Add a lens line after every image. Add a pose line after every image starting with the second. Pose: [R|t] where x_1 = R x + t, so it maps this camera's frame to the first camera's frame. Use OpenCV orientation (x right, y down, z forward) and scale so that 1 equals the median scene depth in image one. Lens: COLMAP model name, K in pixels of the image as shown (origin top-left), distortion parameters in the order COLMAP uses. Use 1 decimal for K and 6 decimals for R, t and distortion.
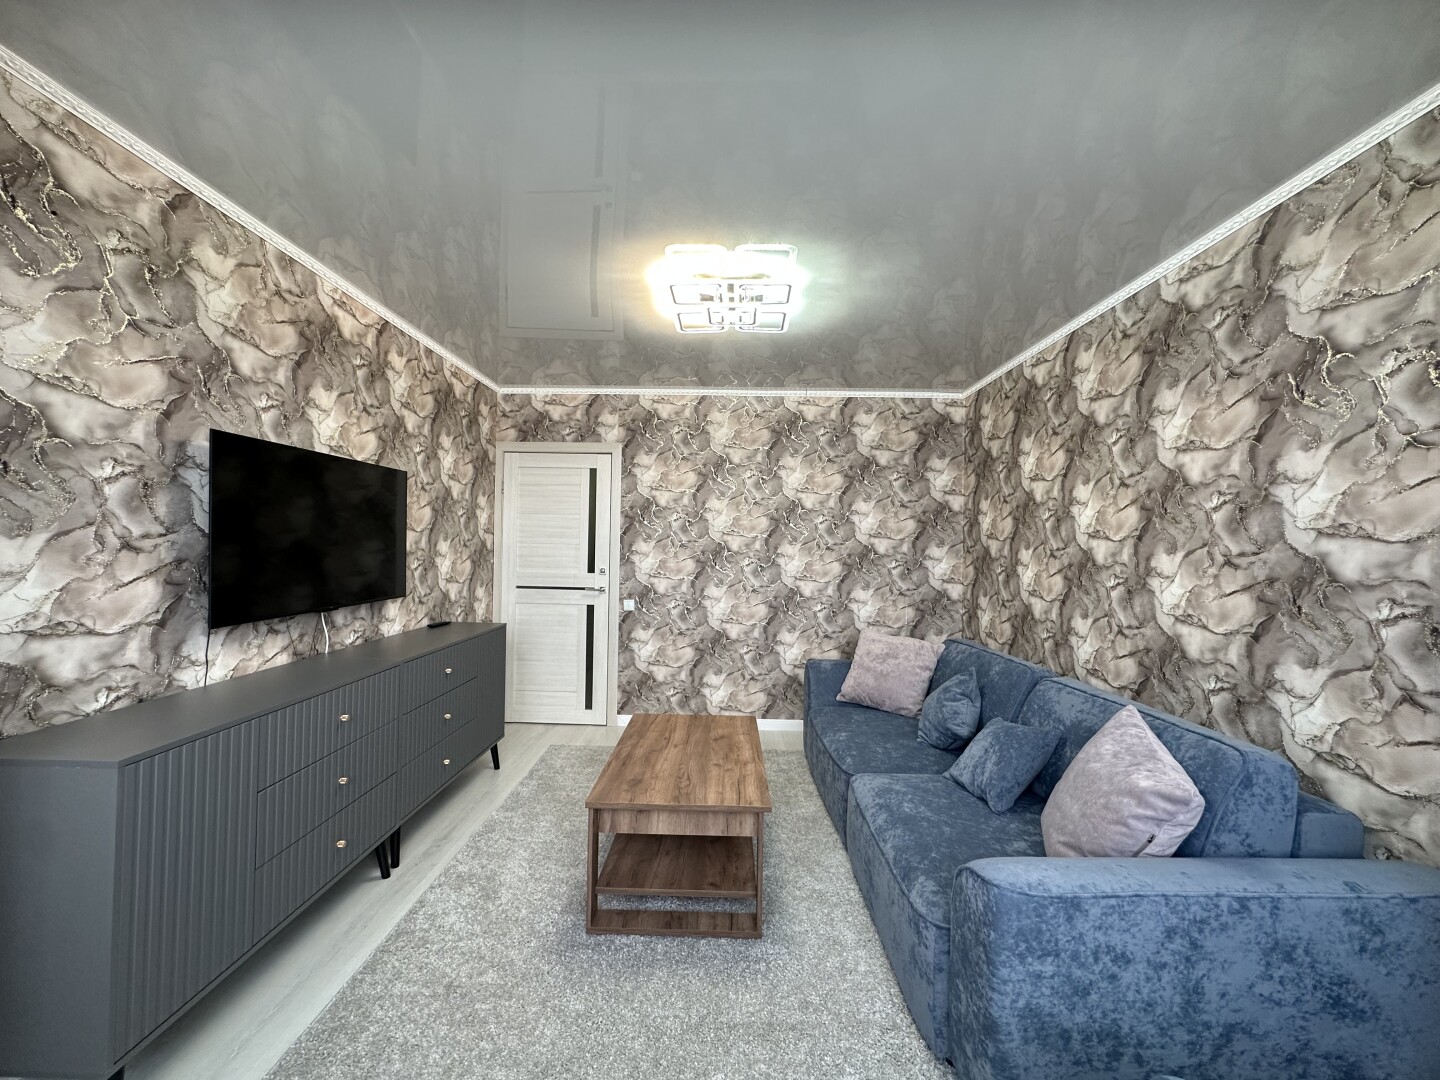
lens RADIAL K [[576.9, 0, 718.6], [0, 576.9, 536.6], [0, 0, 1]] dist [-0.005169, 0.001354]
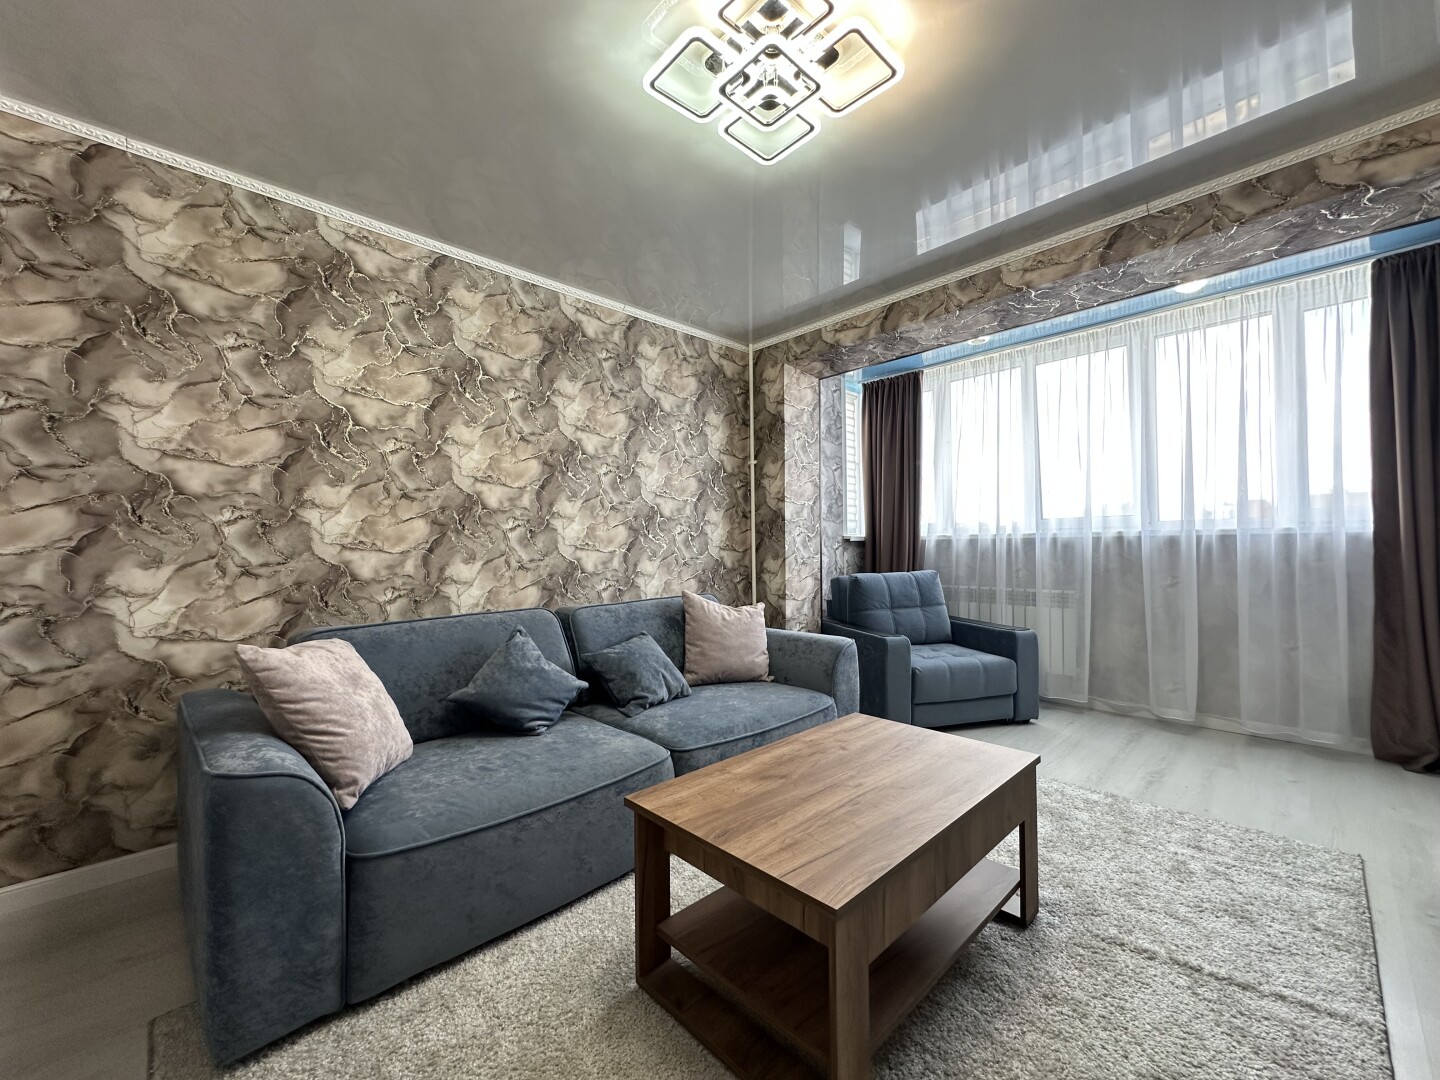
lens RADIAL K [[576.9, 0, 721.4], [0, 576.9, 535.8], [0, 0, 1]] dist [-0.005169, 0.001354]
pose [[0.704132, -0.038972, -0.708999, 0.438015], [0.023922, 0.999228, -0.031167, 0.129210], [0.709666, 0.004984, 0.704520, -0.082019]]
